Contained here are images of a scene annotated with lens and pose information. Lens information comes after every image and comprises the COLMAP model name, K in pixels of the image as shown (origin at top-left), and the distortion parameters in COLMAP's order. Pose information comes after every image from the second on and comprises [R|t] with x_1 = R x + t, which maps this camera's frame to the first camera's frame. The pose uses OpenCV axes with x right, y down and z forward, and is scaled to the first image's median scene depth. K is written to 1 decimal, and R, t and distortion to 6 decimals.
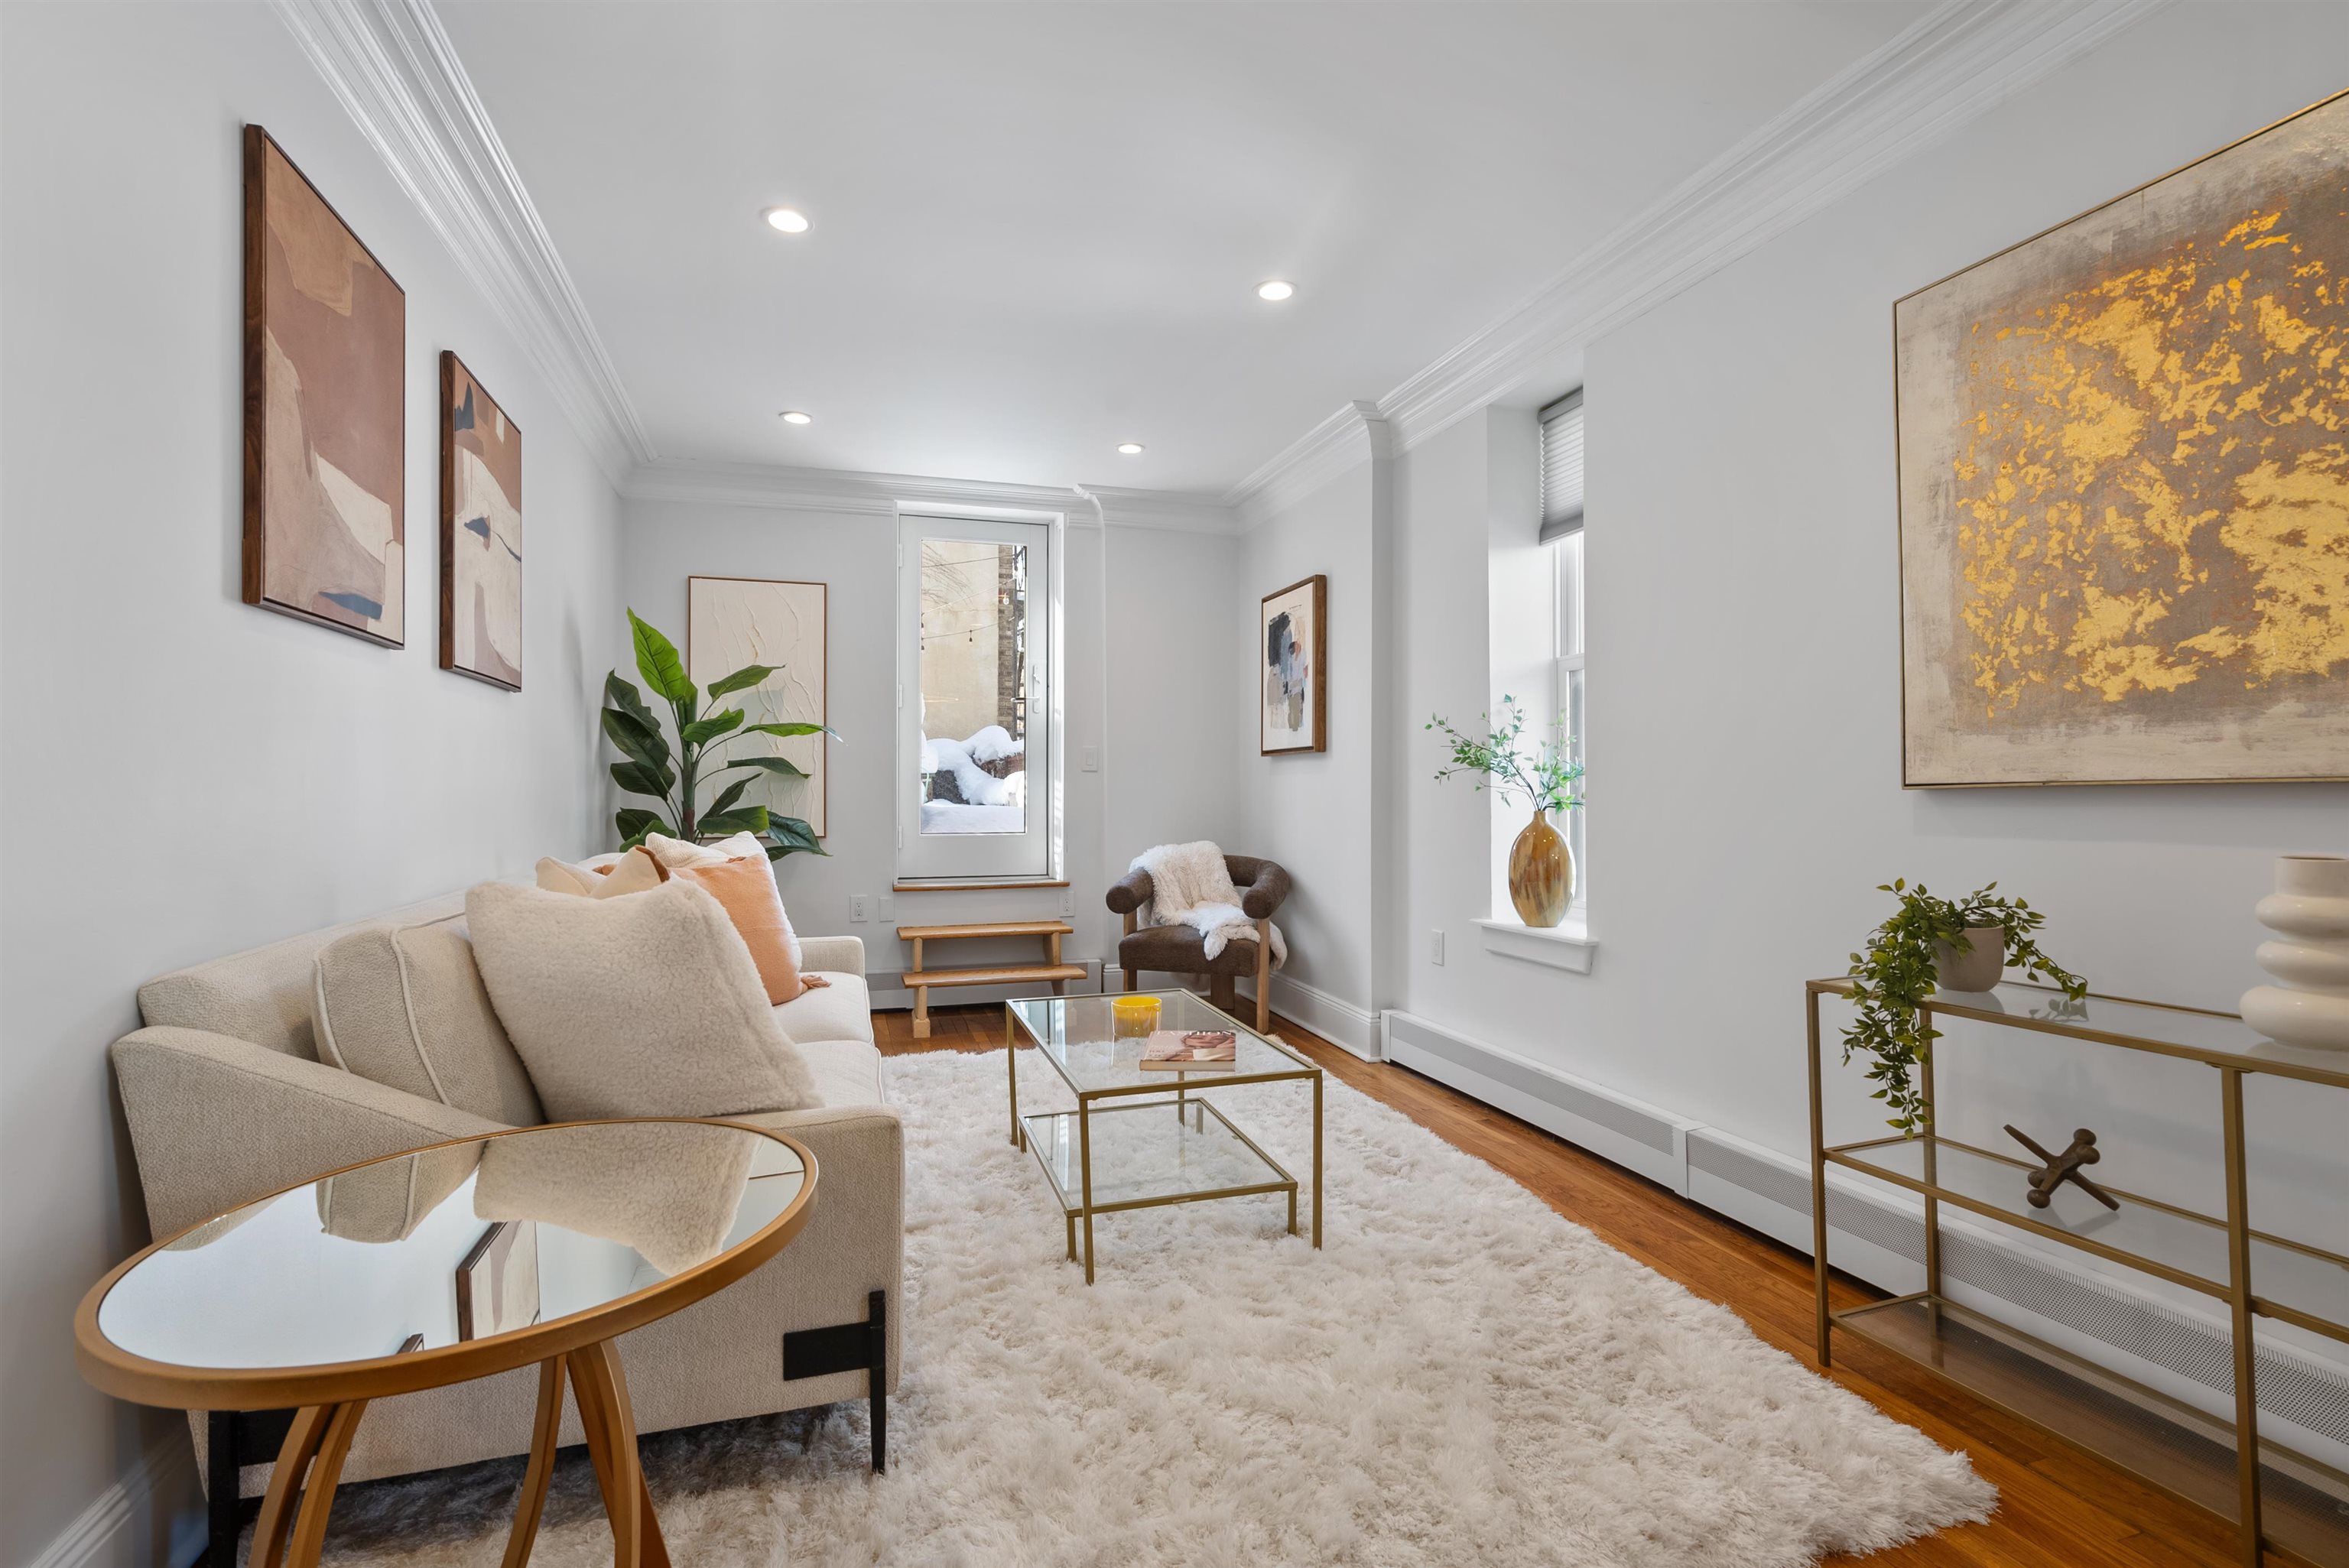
lens RADIAL K [[1086.6, 0, 1176.3], [0, 1086.6, 786.4], [0, 0, 1]] dist [-0.001651, 0.001650]
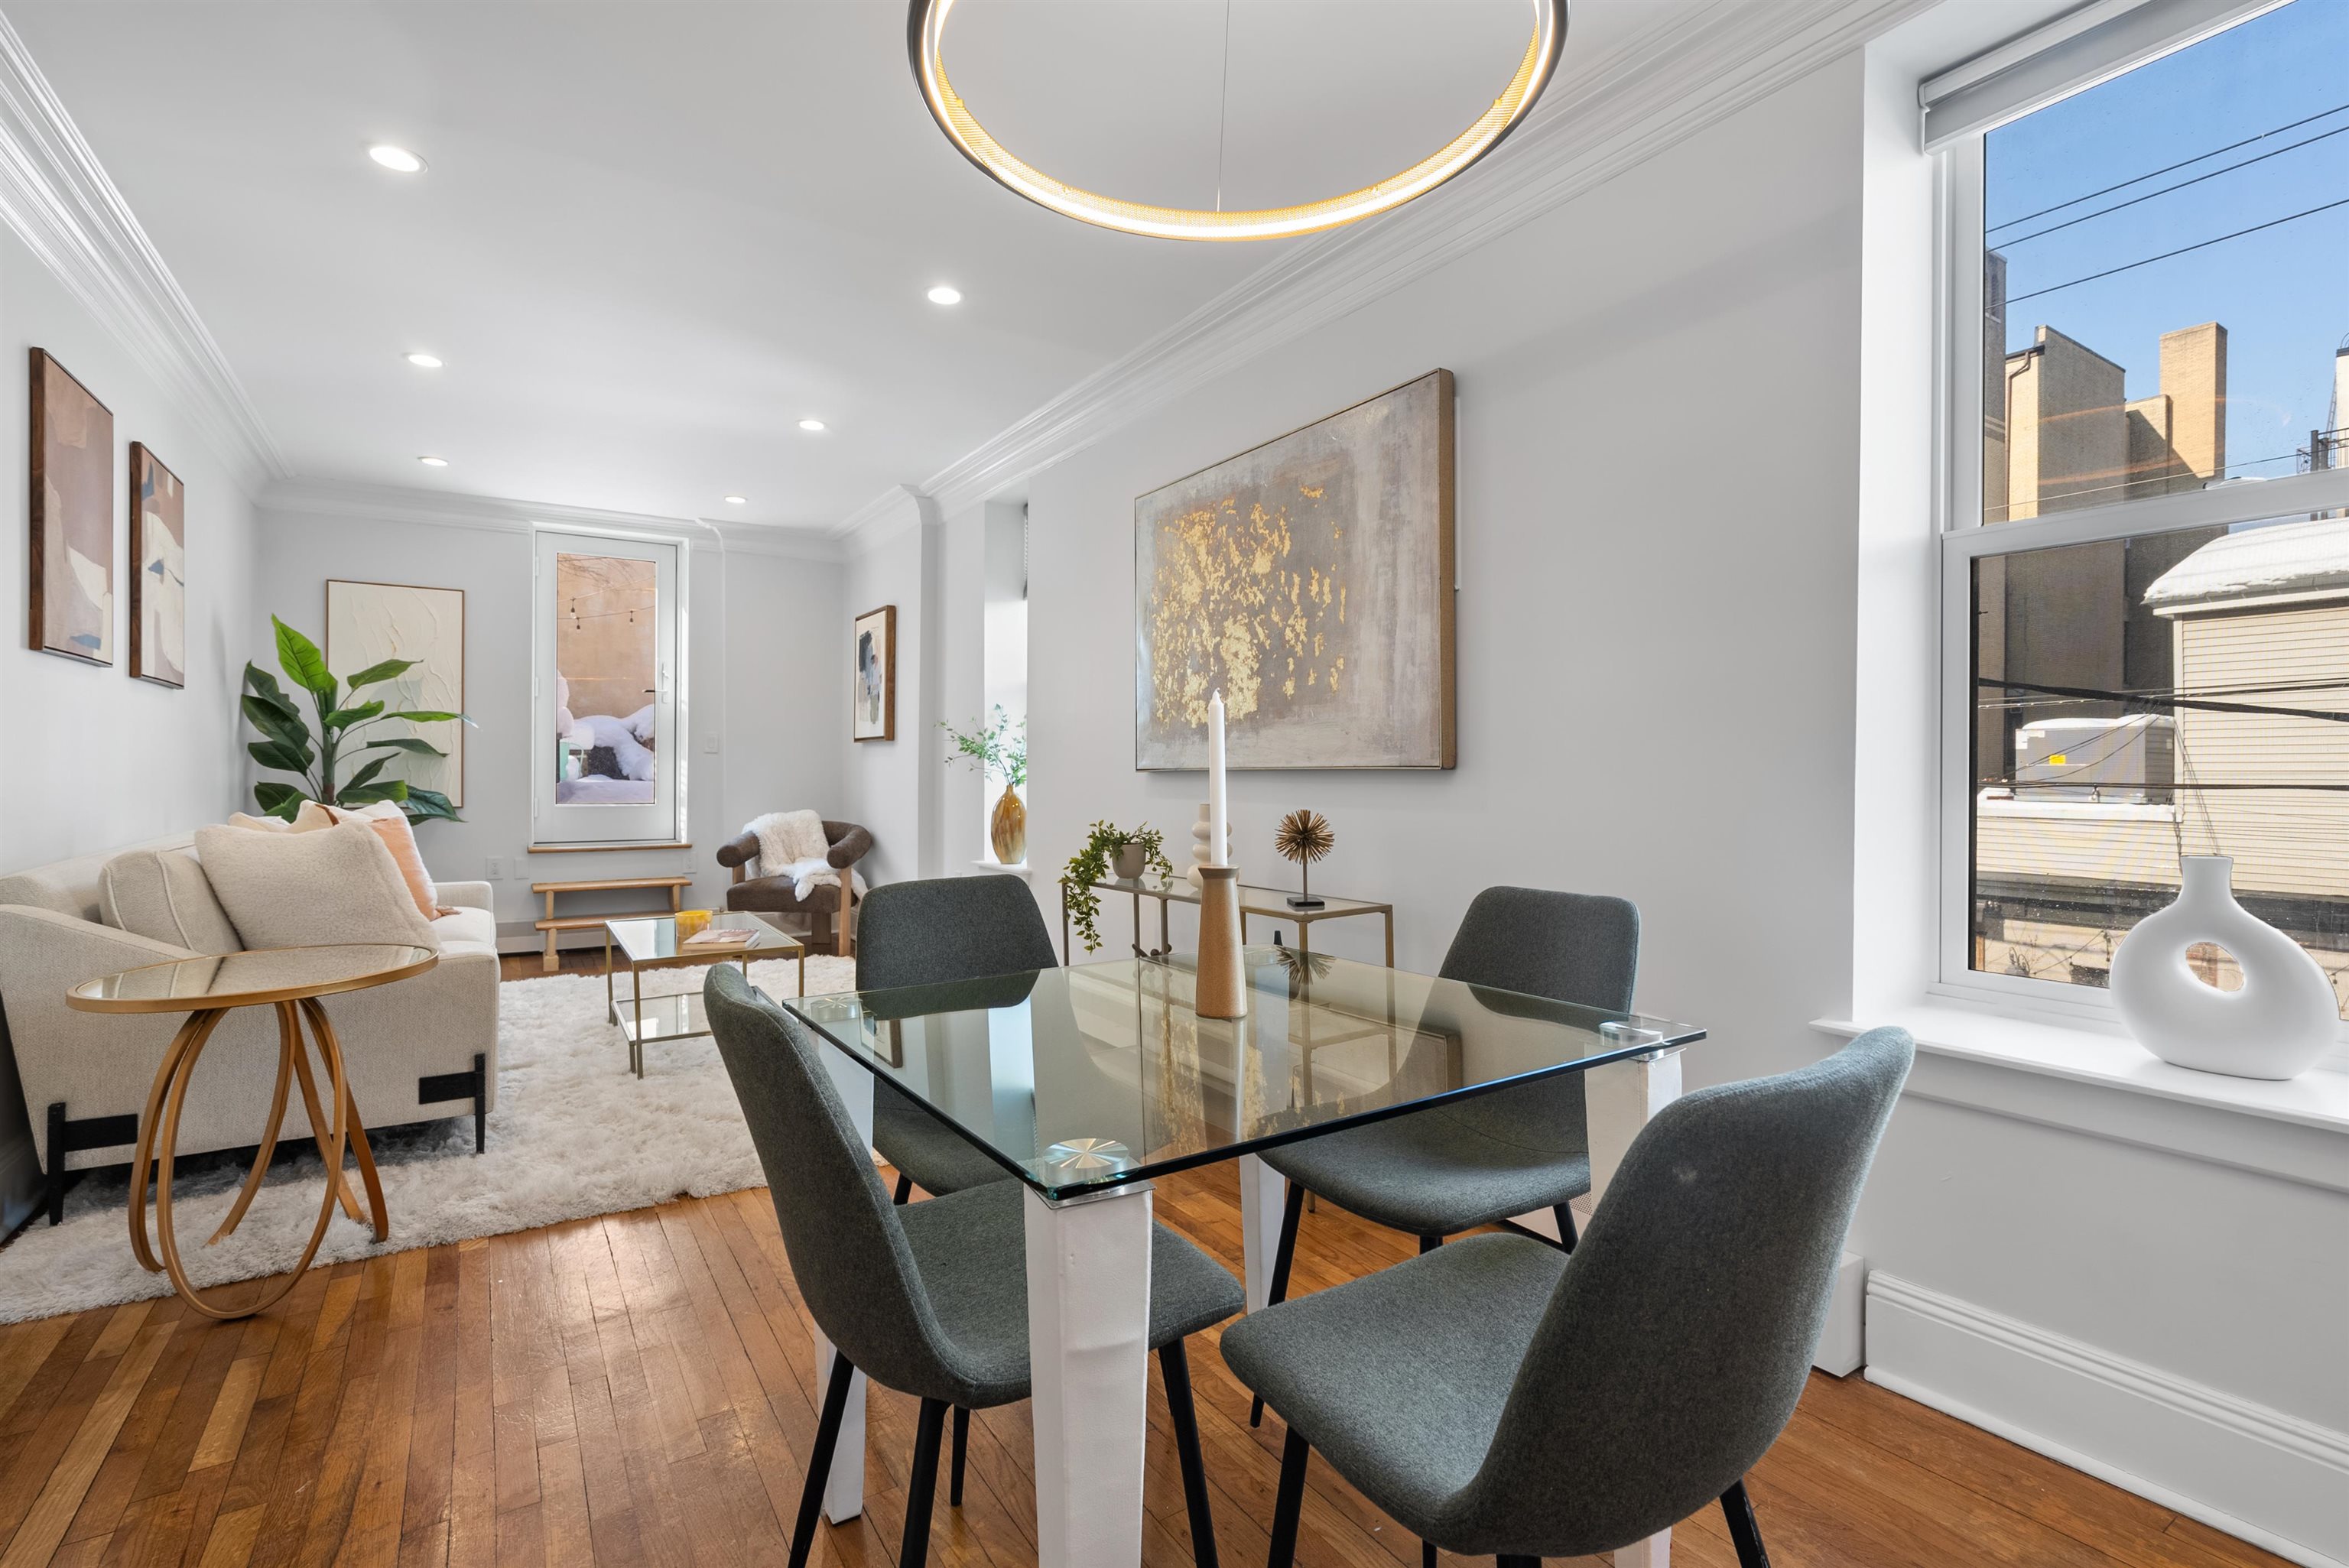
lens RADIAL K [[1083.8, 0, 1167.5], [0, 1083.8, 771.7], [0, 0, 1]] dist [0.002912, 0.000859]
pose [[0.967749, 0.005065, 0.251866, 0.228243], [-0.006828, 0.999958, 0.006128, -0.007759], [-0.251824, -0.007651, 0.967743, -0.626352]]
